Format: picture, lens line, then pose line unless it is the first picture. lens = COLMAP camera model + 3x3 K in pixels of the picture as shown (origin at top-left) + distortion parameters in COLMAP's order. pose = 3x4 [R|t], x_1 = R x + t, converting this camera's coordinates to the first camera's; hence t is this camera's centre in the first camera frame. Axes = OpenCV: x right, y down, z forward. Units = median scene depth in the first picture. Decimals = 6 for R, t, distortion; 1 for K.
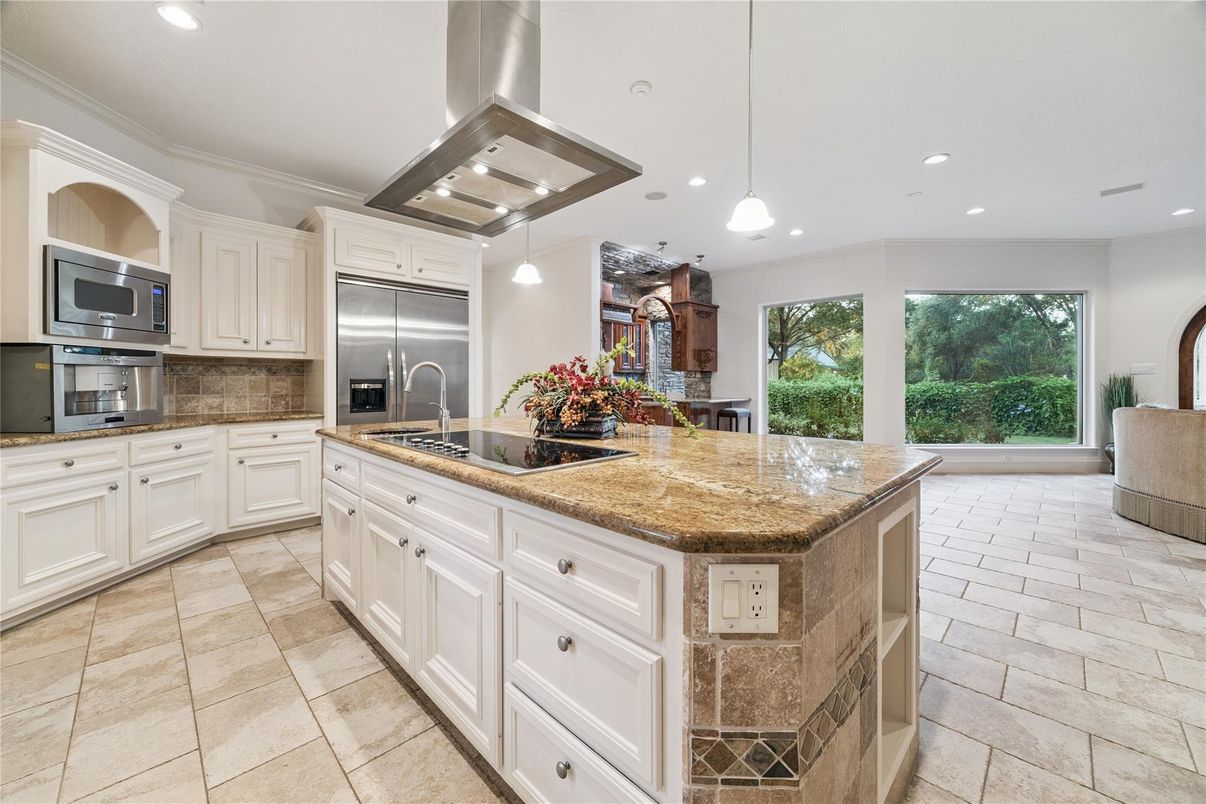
lens RADIAL K [[460.5, 0, 600.2], [0, 460.5, 388.8], [0, 0, 1]] dist [-0.001031, -0.000222]
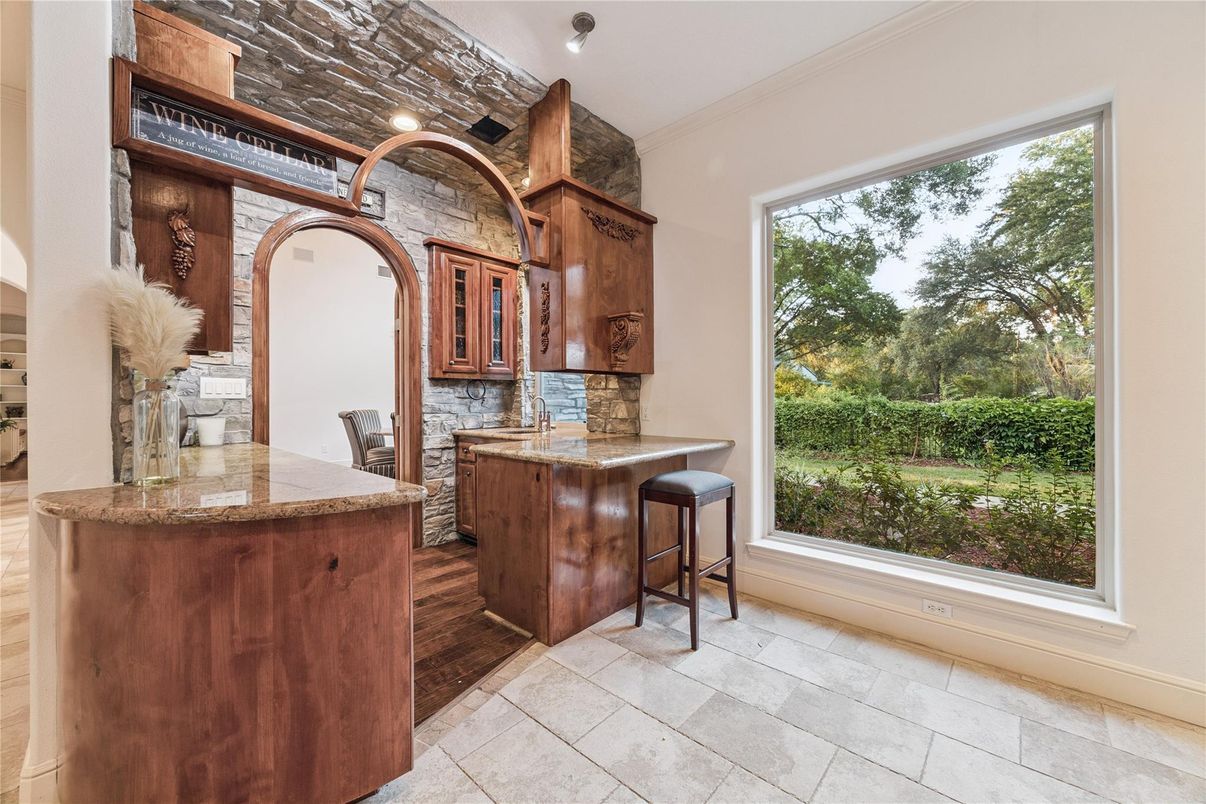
lens RADIAL K [[460.5, 0, 600.3], [0, 460.5, 403.4], [0, 0, 1]] dist [-0.001031, -0.000222]
pose [[0.998956, -0.004781, 0.045438, 0.187703], [0.005003, 0.999976, -0.004791, -0.008731], [-0.045415, 0.005014, 0.998956, 0.585627]]
